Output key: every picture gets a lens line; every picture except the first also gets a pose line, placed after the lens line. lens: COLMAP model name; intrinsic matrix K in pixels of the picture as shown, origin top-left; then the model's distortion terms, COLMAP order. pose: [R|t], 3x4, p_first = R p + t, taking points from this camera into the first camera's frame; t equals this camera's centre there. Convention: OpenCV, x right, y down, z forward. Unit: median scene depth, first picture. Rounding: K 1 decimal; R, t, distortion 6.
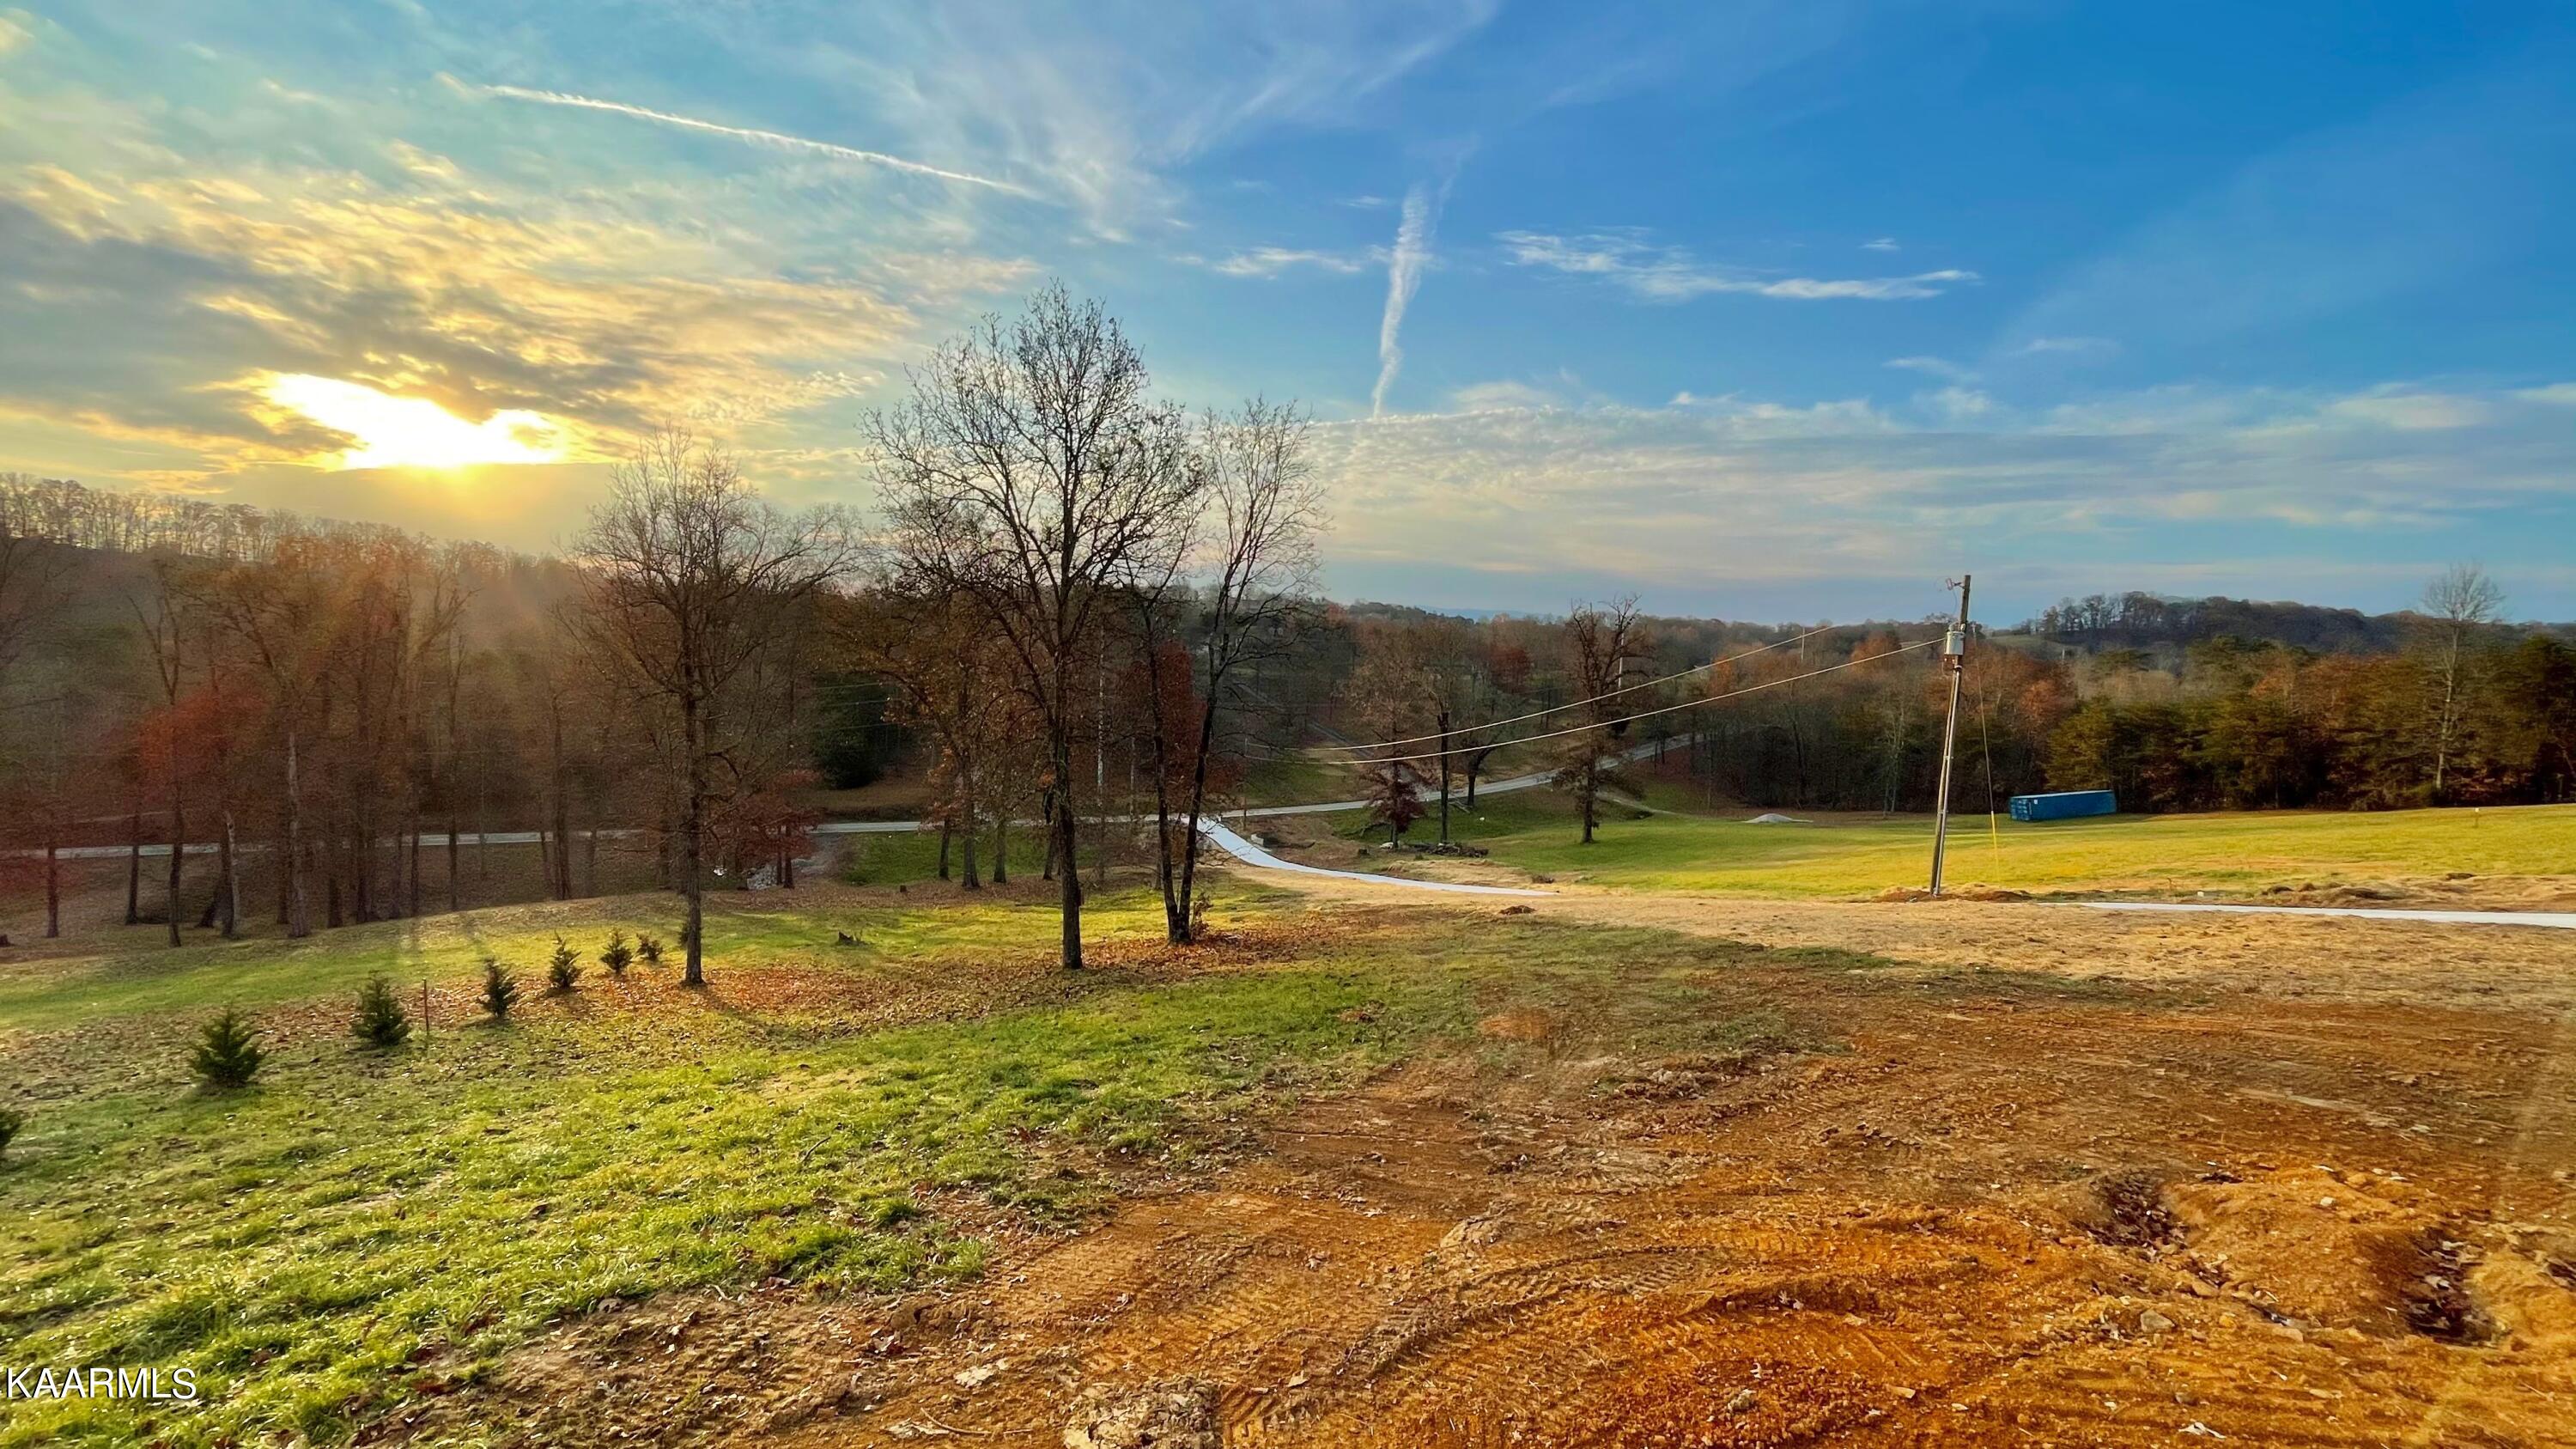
lens RADIAL K [[1049.3, 0, 1286.4], [0, 1049.3, 714.5], [0, 0, 1]] dist [0.007761, 0.000156]
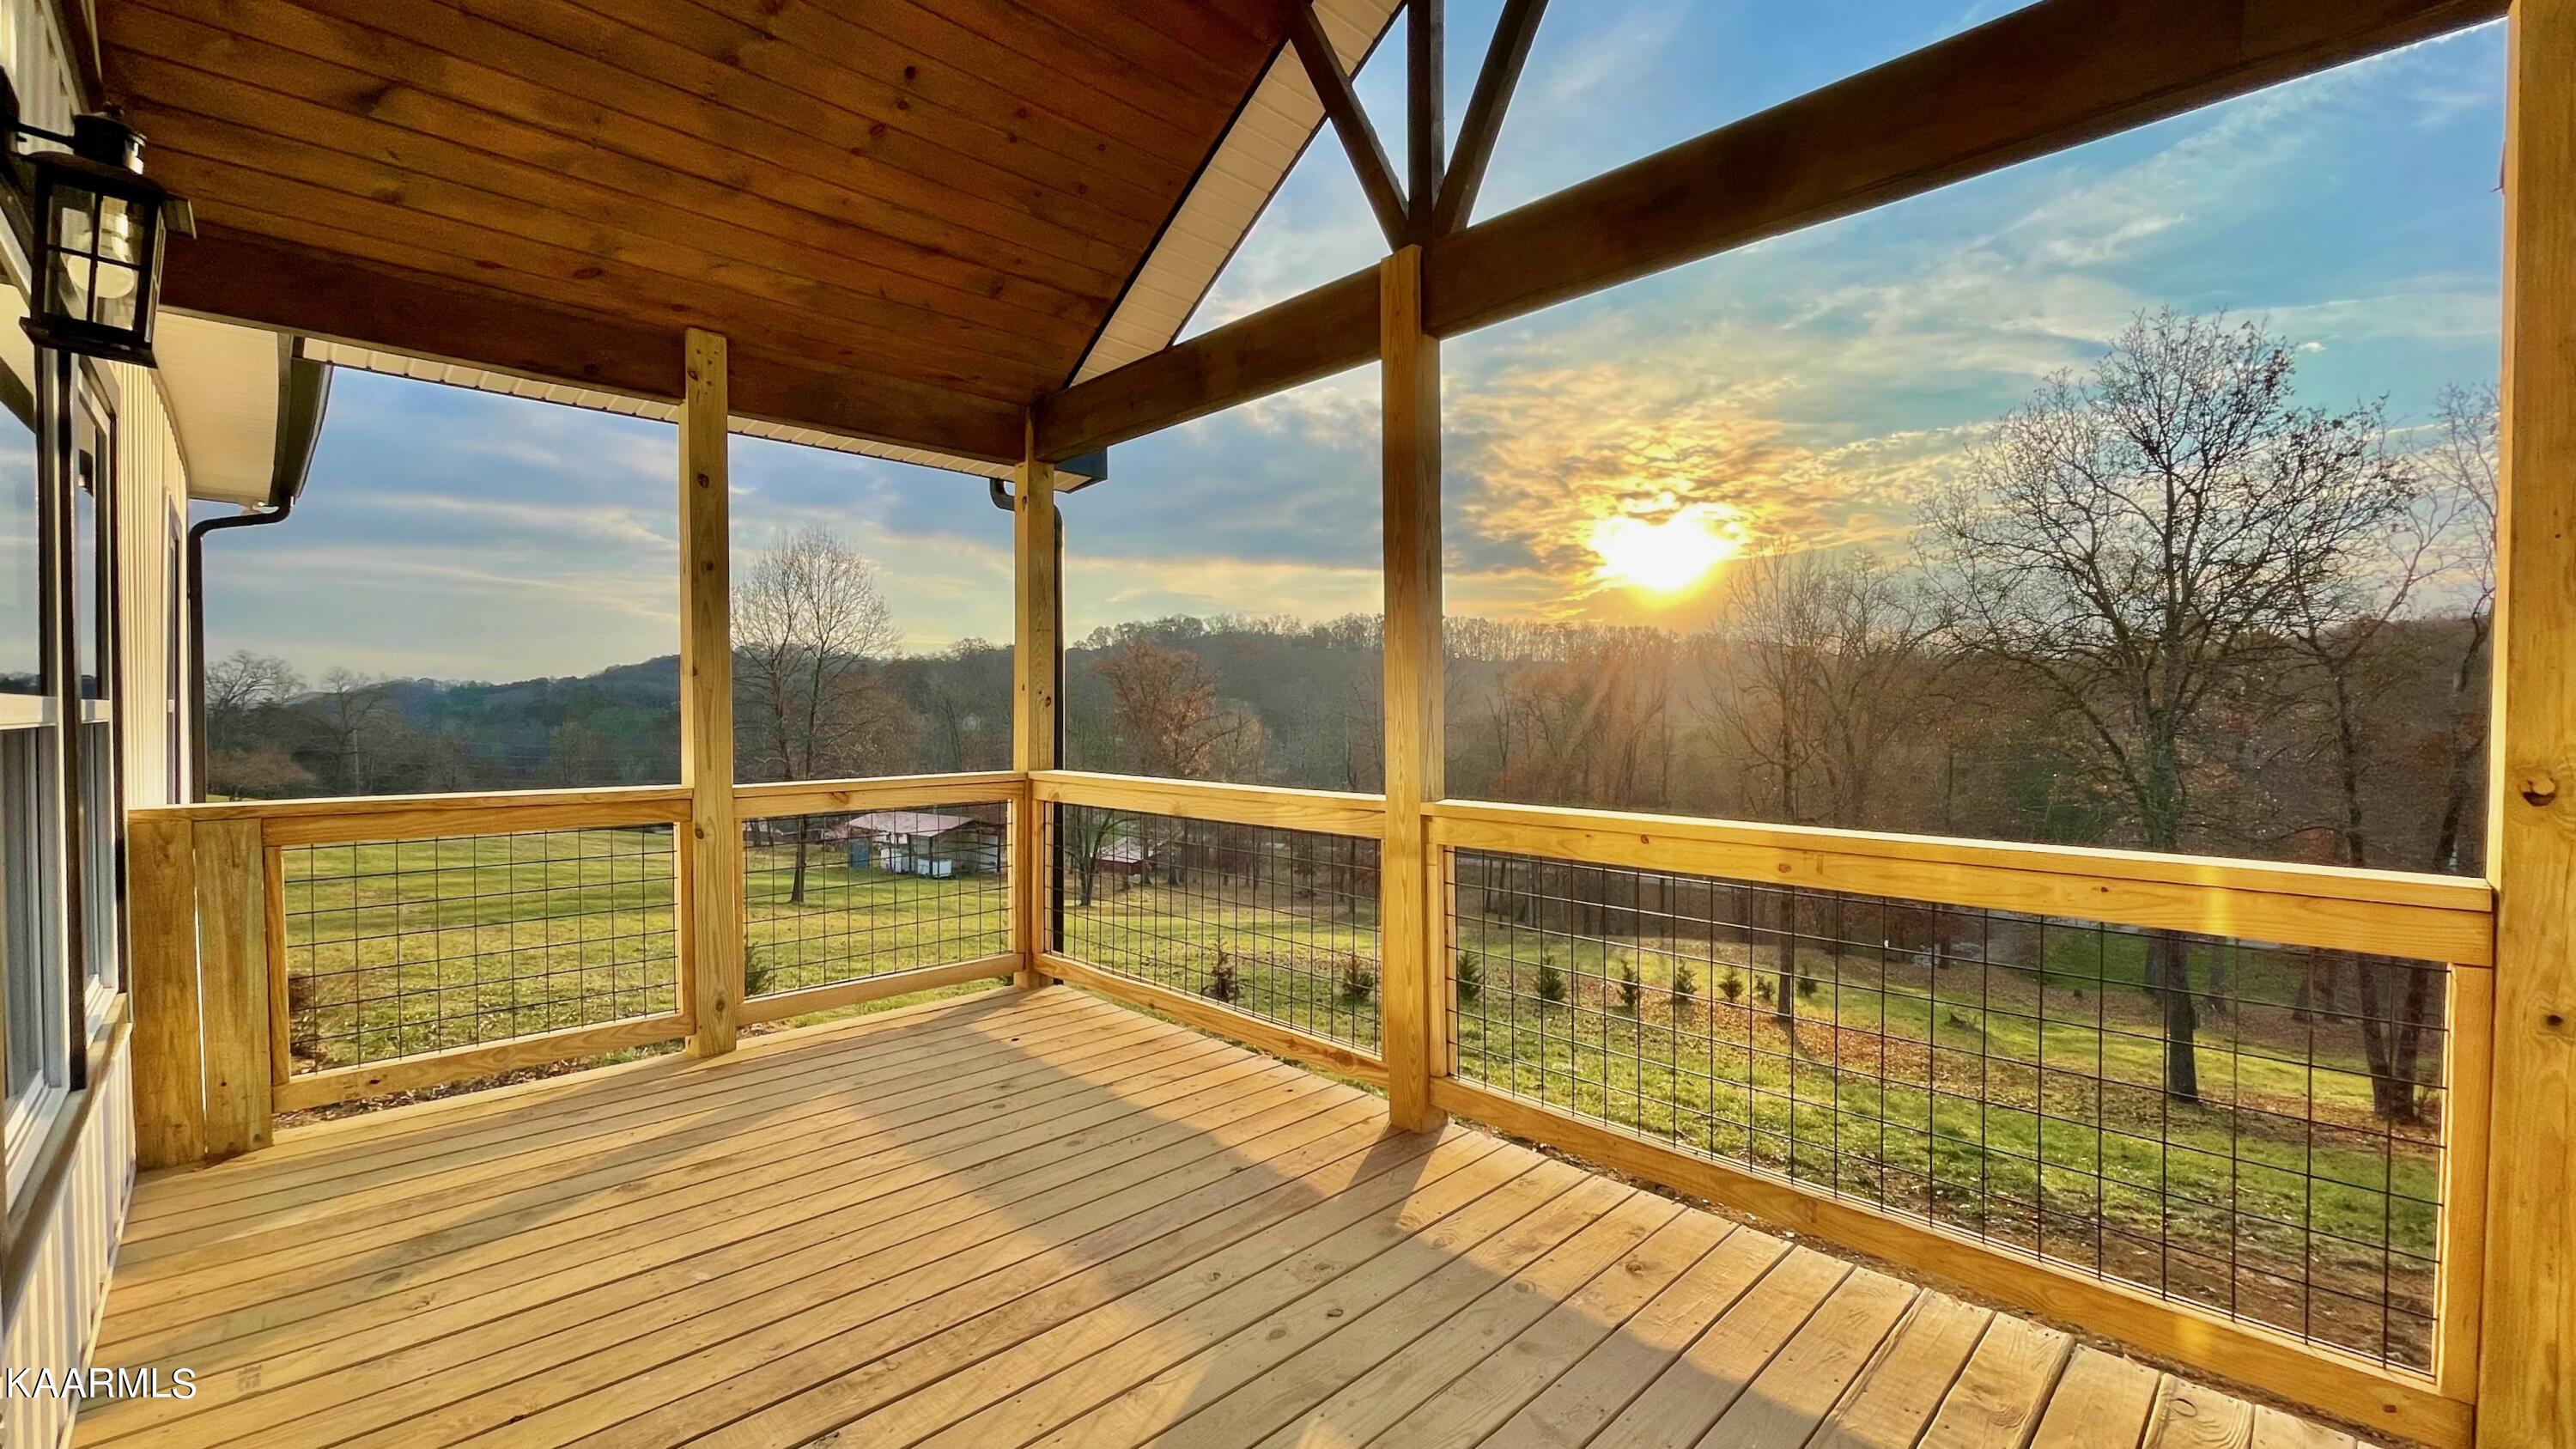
lens RADIAL K [[1049.3, 0, 1294.5], [0, 1049.3, 719.4], [0, 0, 1]] dist [0.007761, 0.000156]
pose [[0.516464, -0.017676, -0.856127, 0.056899], [-0.037041, 0.998390, -0.042958, 0.000200], [0.855507, 0.053898, 0.514978, -0.017919]]
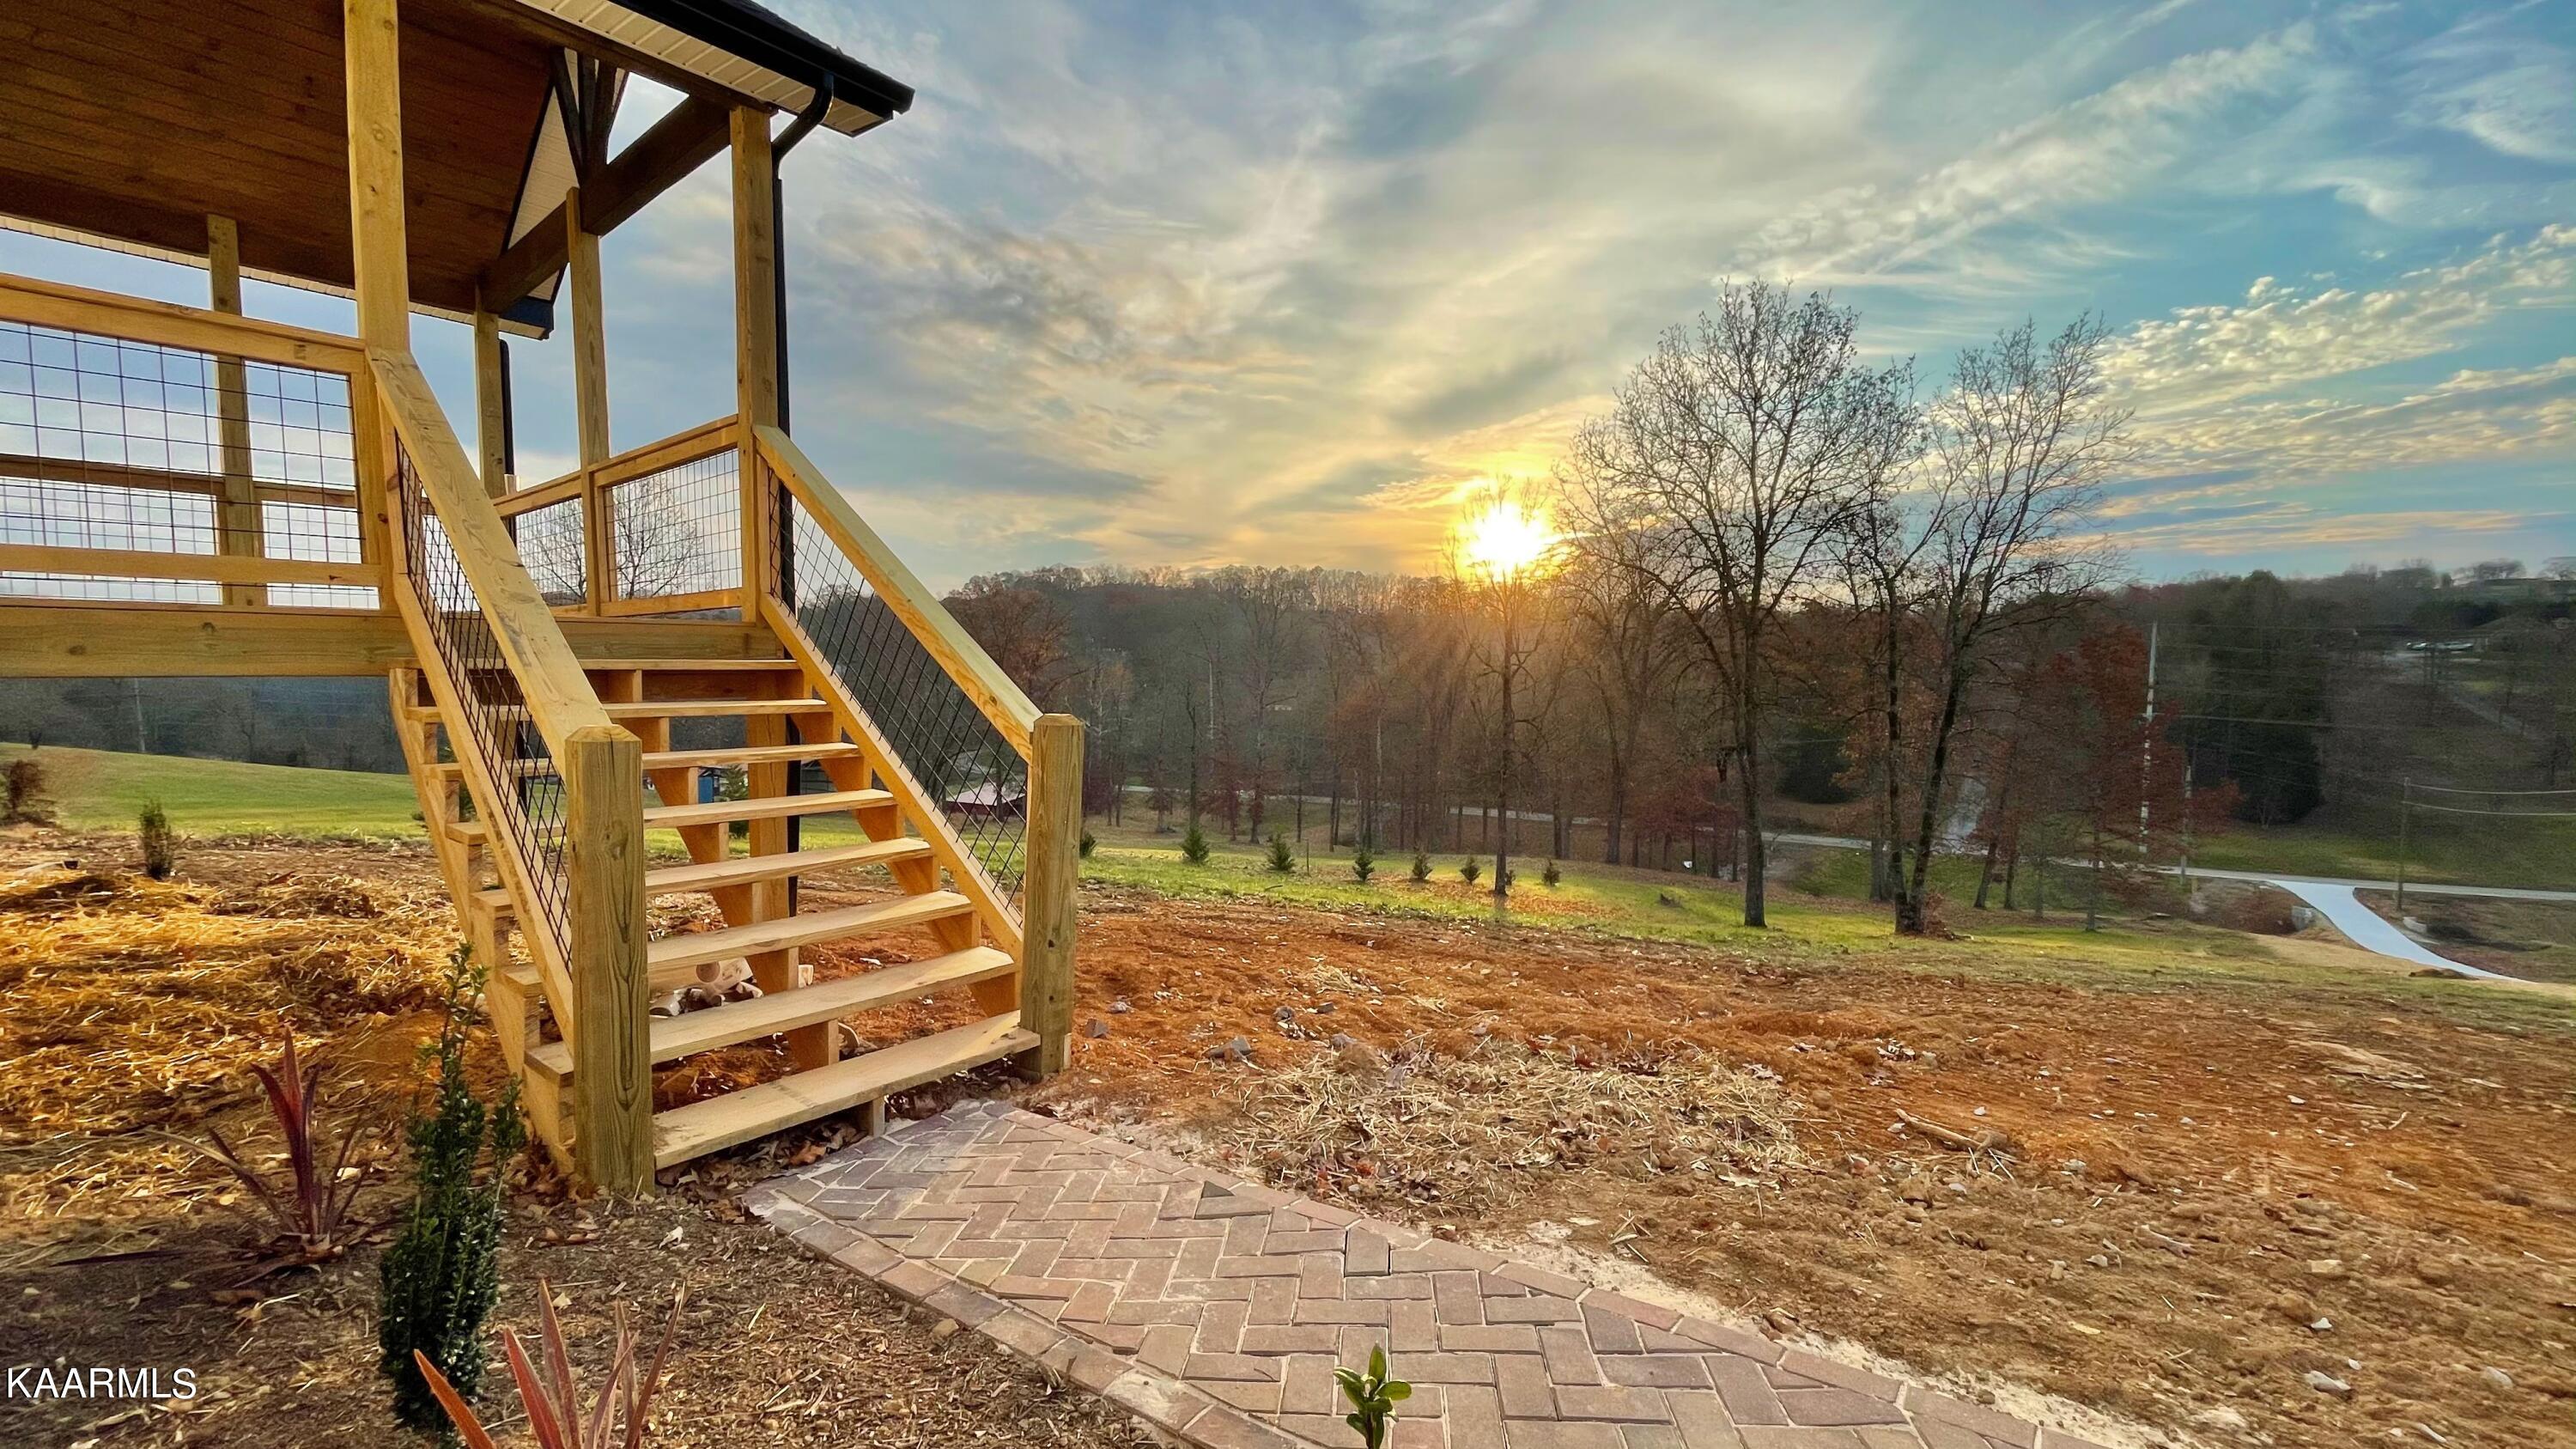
lens RADIAL K [[1049.3, 0, 1281.9], [0, 1049.3, 719.1], [0, 0, 1]] dist [0.007761, 0.000156]
pose [[0.598298, 0.019303, -0.801041, 0.124263], [-0.034428, 0.999406, -0.001631, 0.019652], [0.800534, 0.028554, 0.598607, 0.001881]]
